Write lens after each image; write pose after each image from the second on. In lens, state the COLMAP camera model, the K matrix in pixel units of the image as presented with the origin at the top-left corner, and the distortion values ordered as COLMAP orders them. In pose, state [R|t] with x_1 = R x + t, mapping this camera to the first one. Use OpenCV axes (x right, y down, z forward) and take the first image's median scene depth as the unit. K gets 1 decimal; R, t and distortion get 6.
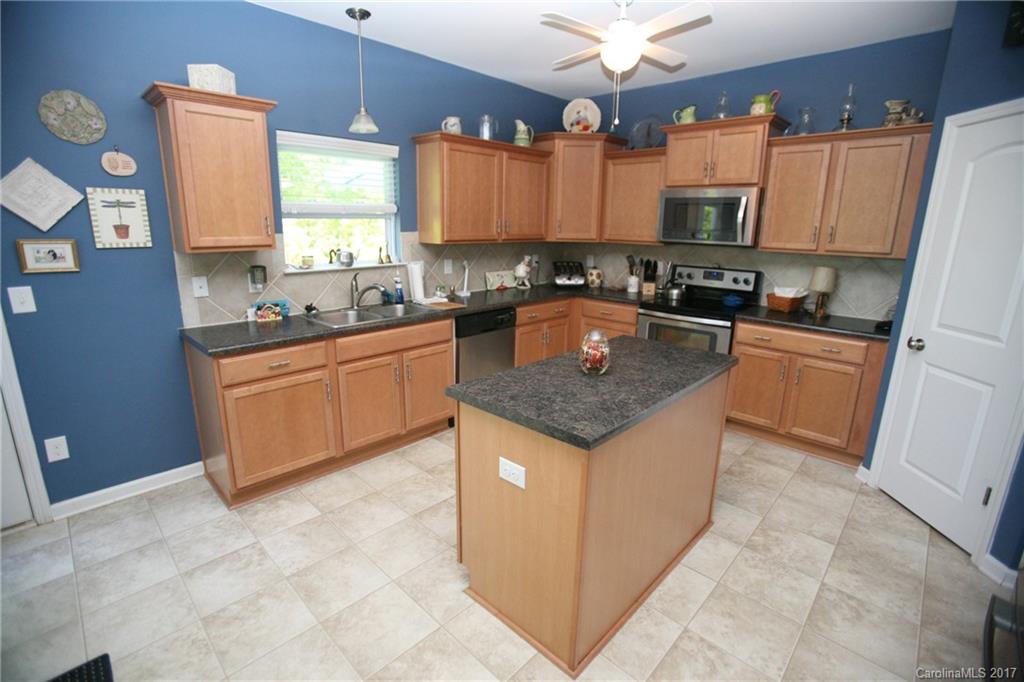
lens RADIAL K [[477.8, 0, 512.2], [0, 477.8, 337.9], [0, 0, 1]] dist [-0.068145, 0.031175]
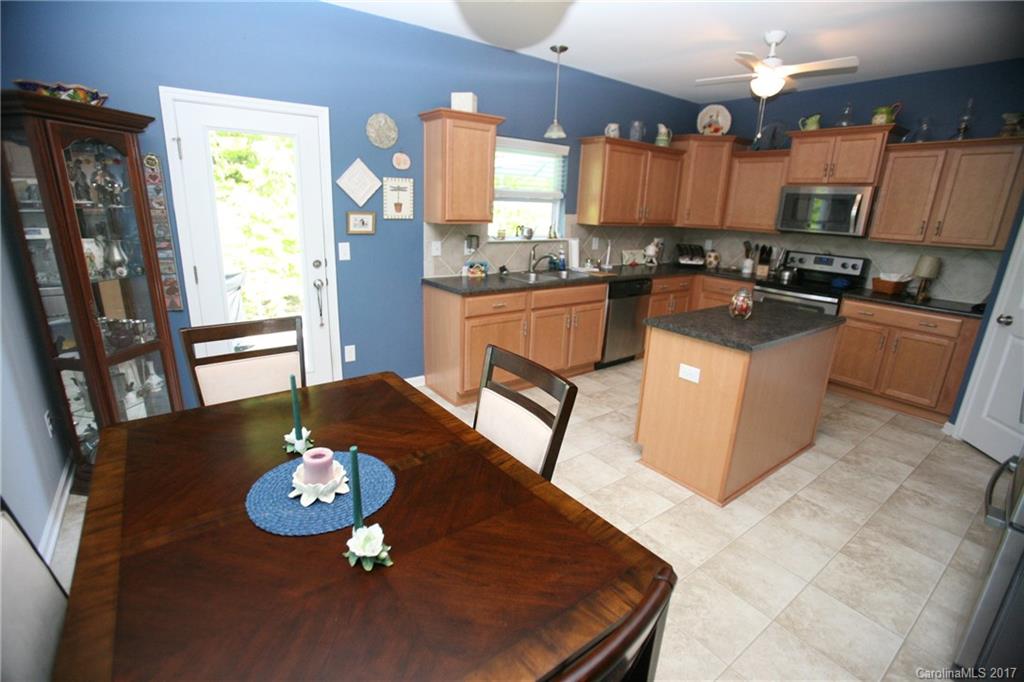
lens RADIAL K [[477.8, 0, 512.2], [0, 477.8, 337.9], [0, 0, 1]] dist [-0.068145, 0.031175]
pose [[0.986017, 0.066649, -0.152740, -0.178518], [-0.061398, 0.997357, 0.038844, 0.074420], [0.154925, -0.028923, 0.987503, -0.323084]]
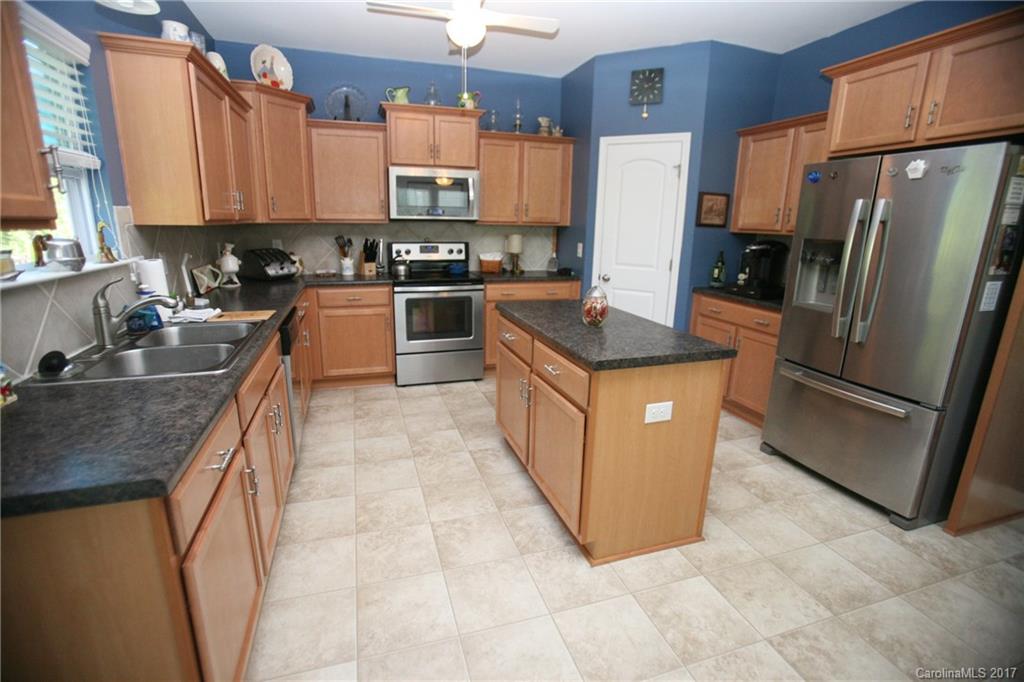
lens RADIAL K [[460.1, 0, 521.7], [0, 460.1, 337.5], [0, 0, 1]] dist [-0.046440, 0.000271]
pose [[0.472600, -0.224589, 0.852179, -0.545067], [0.195203, 0.969640, 0.147290, -0.060161], [-0.859386, 0.096739, 0.502093, 0.371038]]
